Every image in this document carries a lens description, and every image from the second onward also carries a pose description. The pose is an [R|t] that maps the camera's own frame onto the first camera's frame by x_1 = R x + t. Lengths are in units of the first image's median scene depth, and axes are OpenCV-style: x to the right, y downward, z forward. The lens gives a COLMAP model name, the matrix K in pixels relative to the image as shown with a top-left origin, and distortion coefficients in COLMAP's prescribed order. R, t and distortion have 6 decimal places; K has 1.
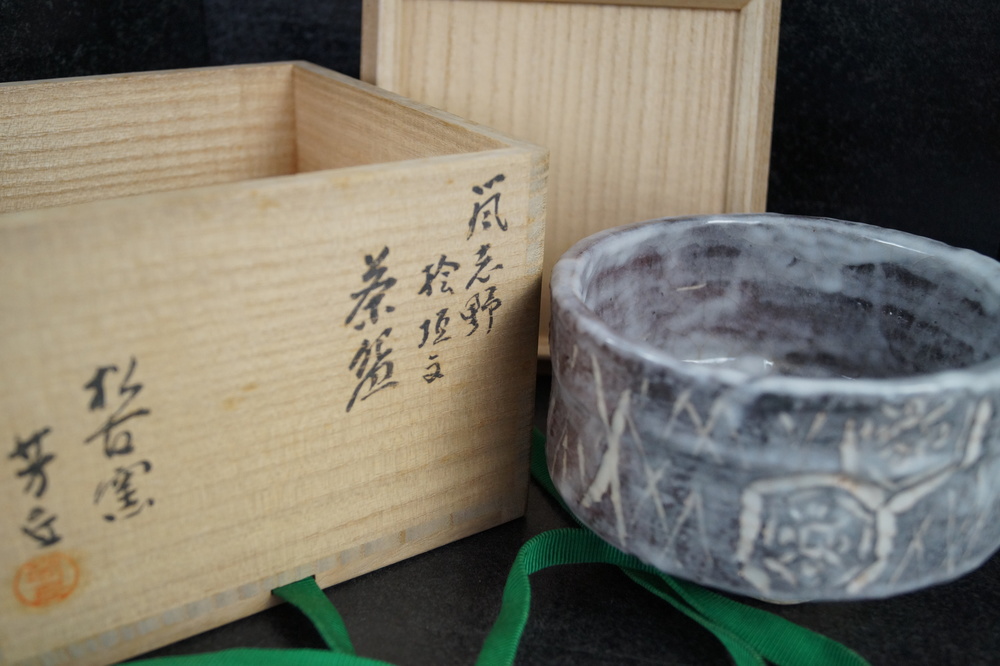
lens RADIAL K [[951.8, 0, 507.1], [0, 951.8, 331.4], [0, 0, 1]] dist [-0.086540, 0.000000]
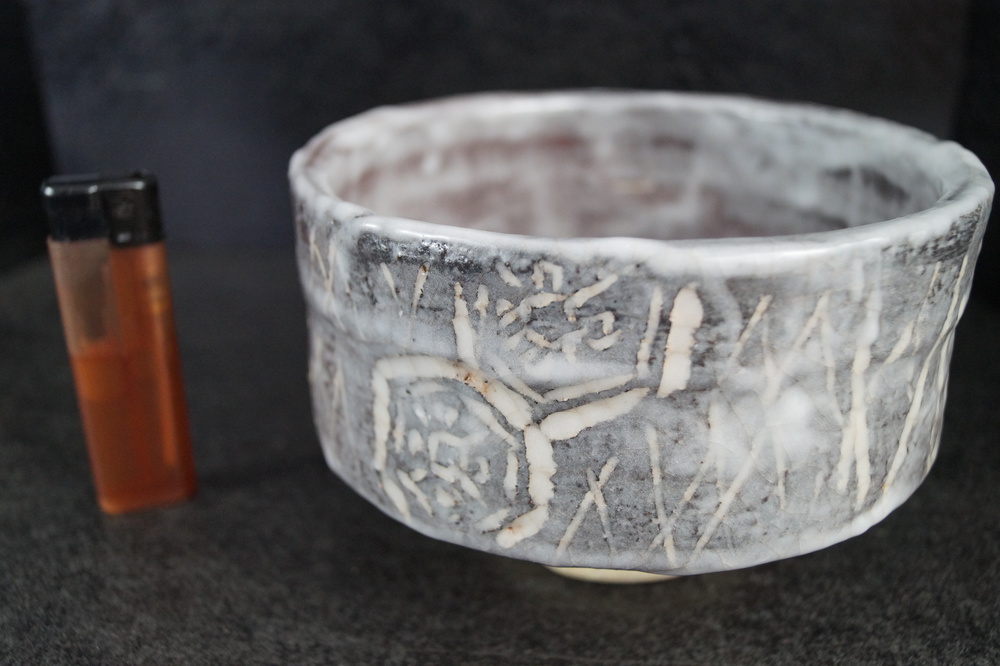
lens RADIAL K [[951.8, 0, 515.4], [0, 951.8, 325.6], [0, 0, 1]] dist [-0.086540, 0.000000]
pose [[0.914003, 0.142964, -0.379684, 0.450134], [-0.143318, 0.989295, 0.027499, 0.066249], [0.379550, 0.029281, 0.924708, 0.236454]]
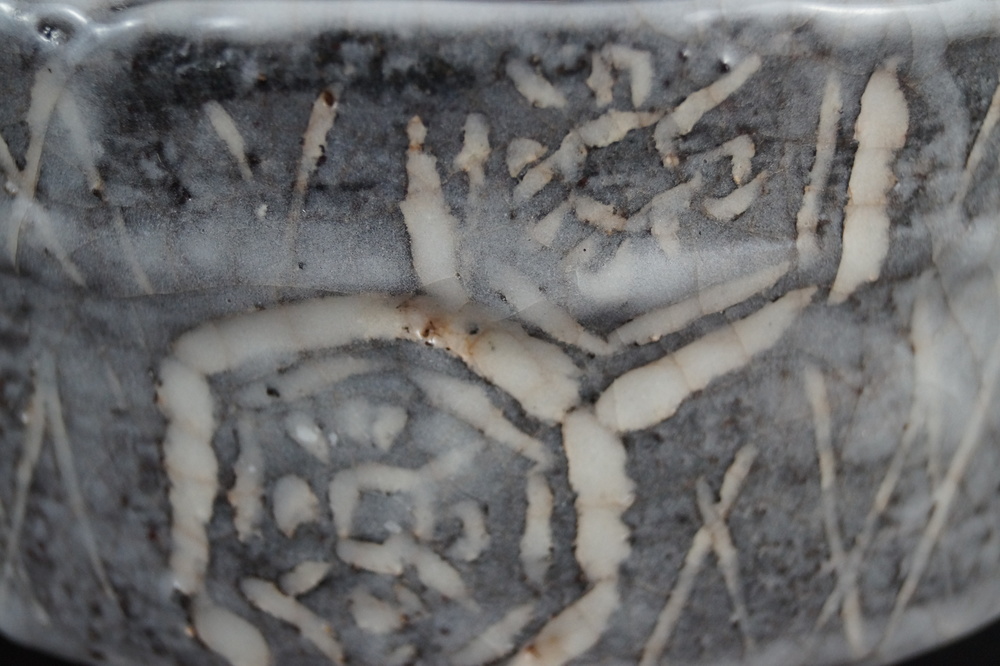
lens RADIAL K [[2048.5, 0, 498.2], [0, 2048.5, 330.6], [0, 0, 1]] dist [-0.014420, 0.000000]
pose [[0.999897, -0.008512, -0.011597, 0.265603], [0.008324, 0.999835, -0.016147, 0.118240], [0.011732, 0.016049, 0.999802, 0.198339]]
